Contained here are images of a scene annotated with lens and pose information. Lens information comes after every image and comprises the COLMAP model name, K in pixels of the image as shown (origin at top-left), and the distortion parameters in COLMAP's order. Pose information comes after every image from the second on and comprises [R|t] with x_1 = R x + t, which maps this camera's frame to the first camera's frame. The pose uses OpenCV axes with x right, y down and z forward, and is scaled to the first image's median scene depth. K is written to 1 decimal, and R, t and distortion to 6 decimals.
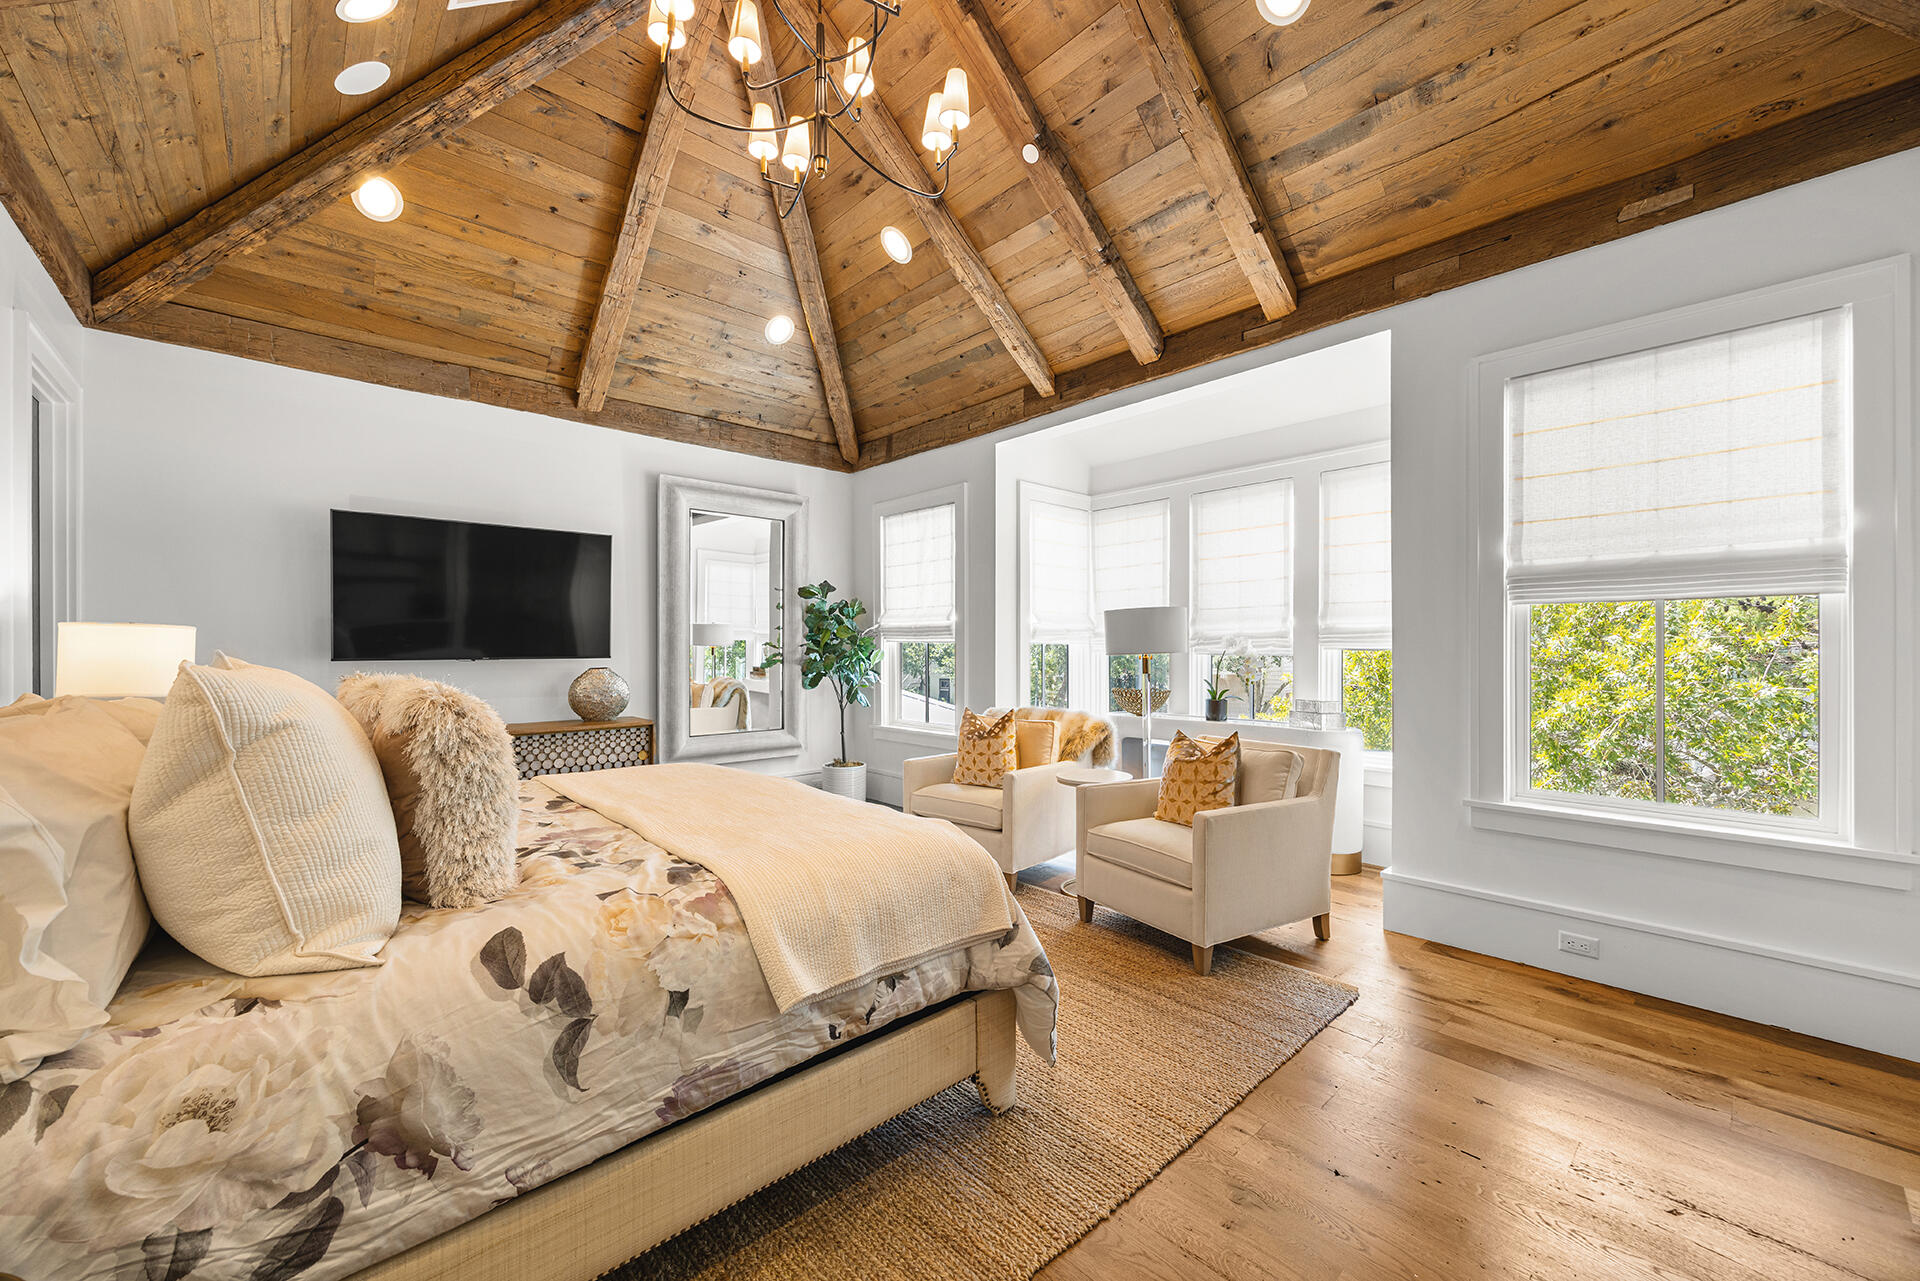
lens RADIAL K [[734.1, 0, 972.6], [0, 734.1, 650.6], [0, 0, 1]] dist [-0.003238, -0.000926]
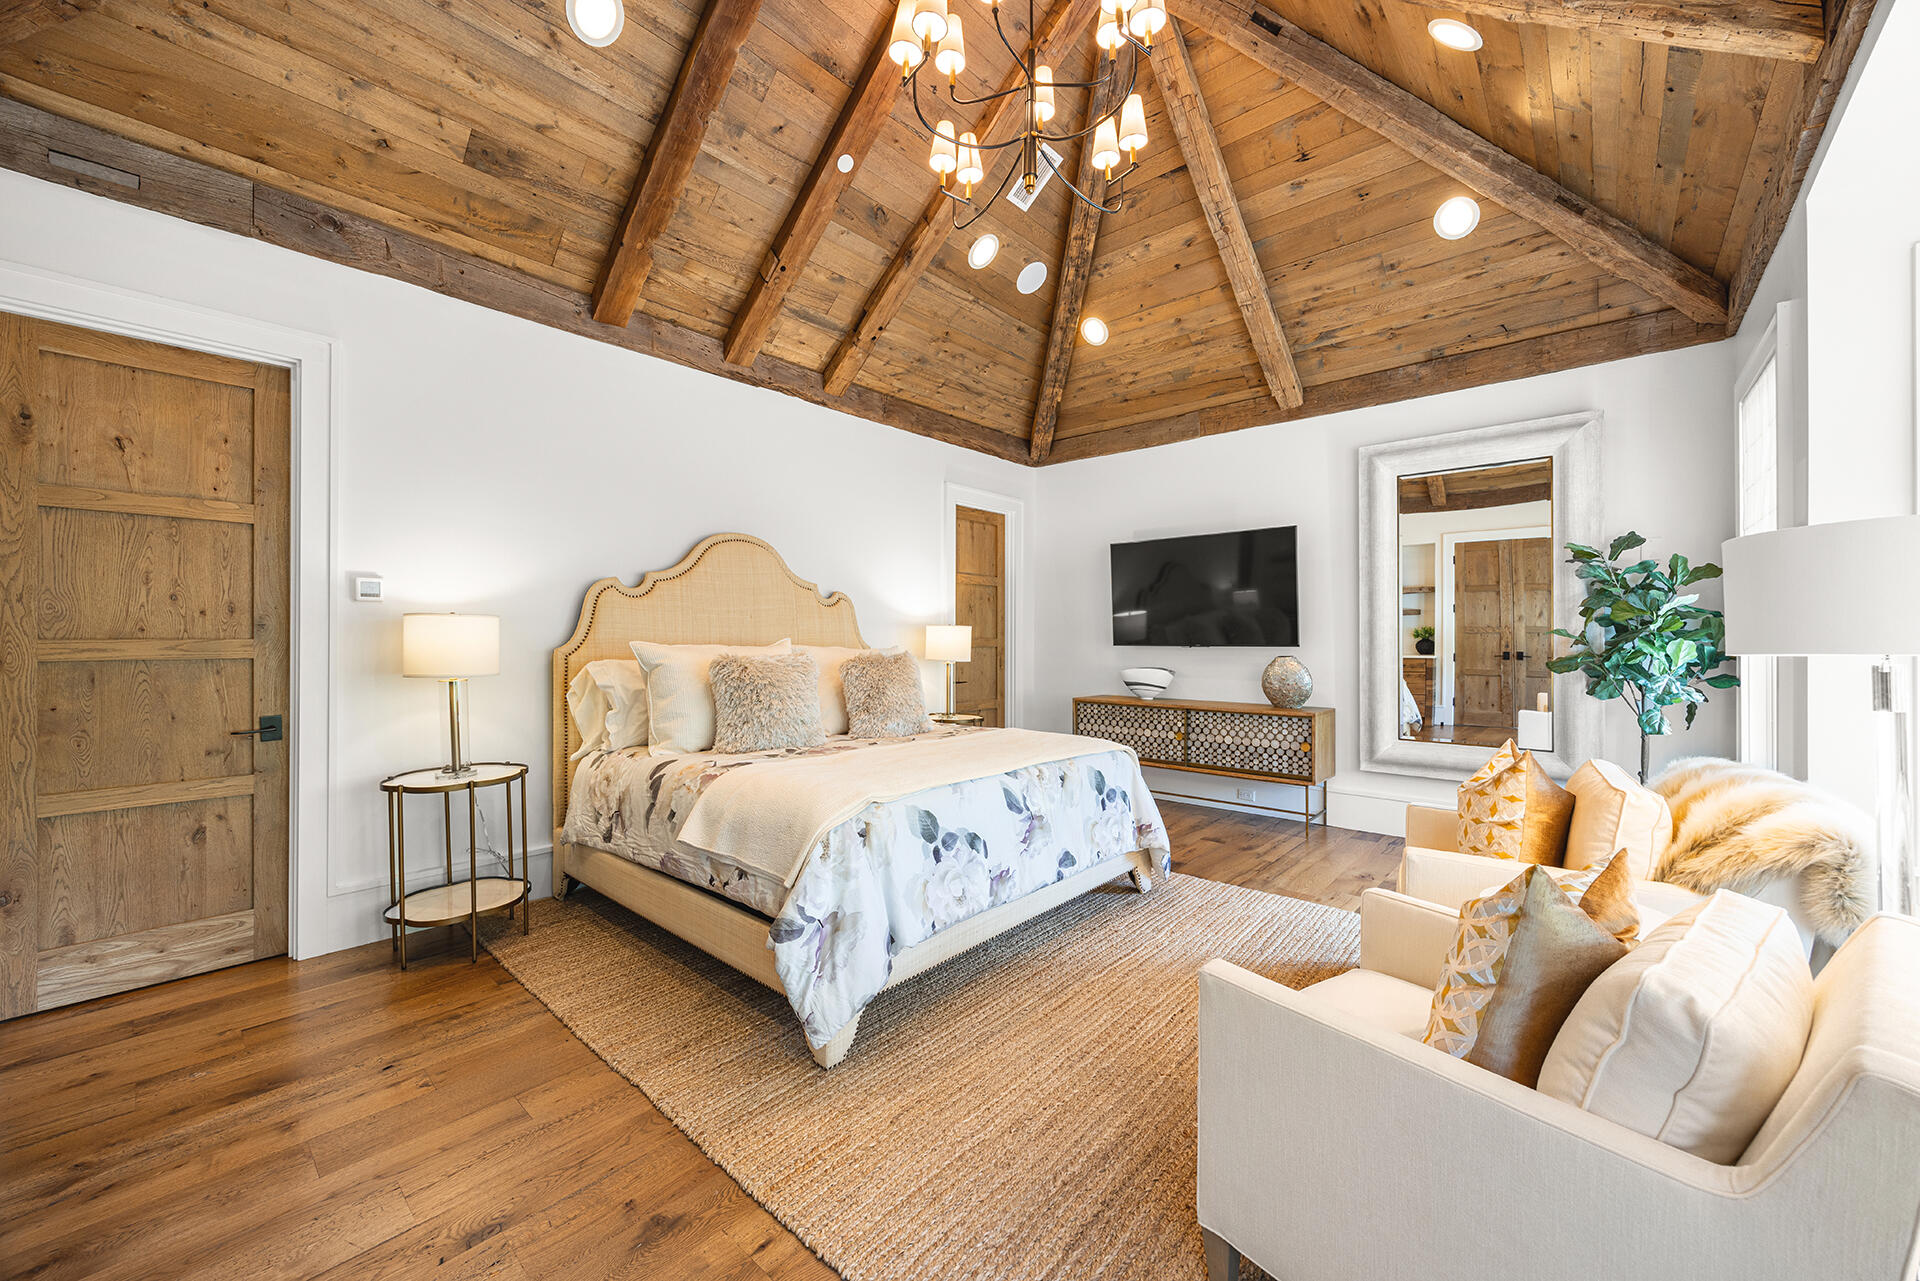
lens RADIAL K [[734.1, 0, 969.5], [0, 734.1, 632.3], [0, 0, 1]] dist [-0.003238, -0.000926]
pose [[0.096096, -0.004585, -0.995362, 0.526521], [-0.003836, 0.999980, -0.004977, -0.003621], [0.995365, 0.004296, 0.096076, 0.510774]]
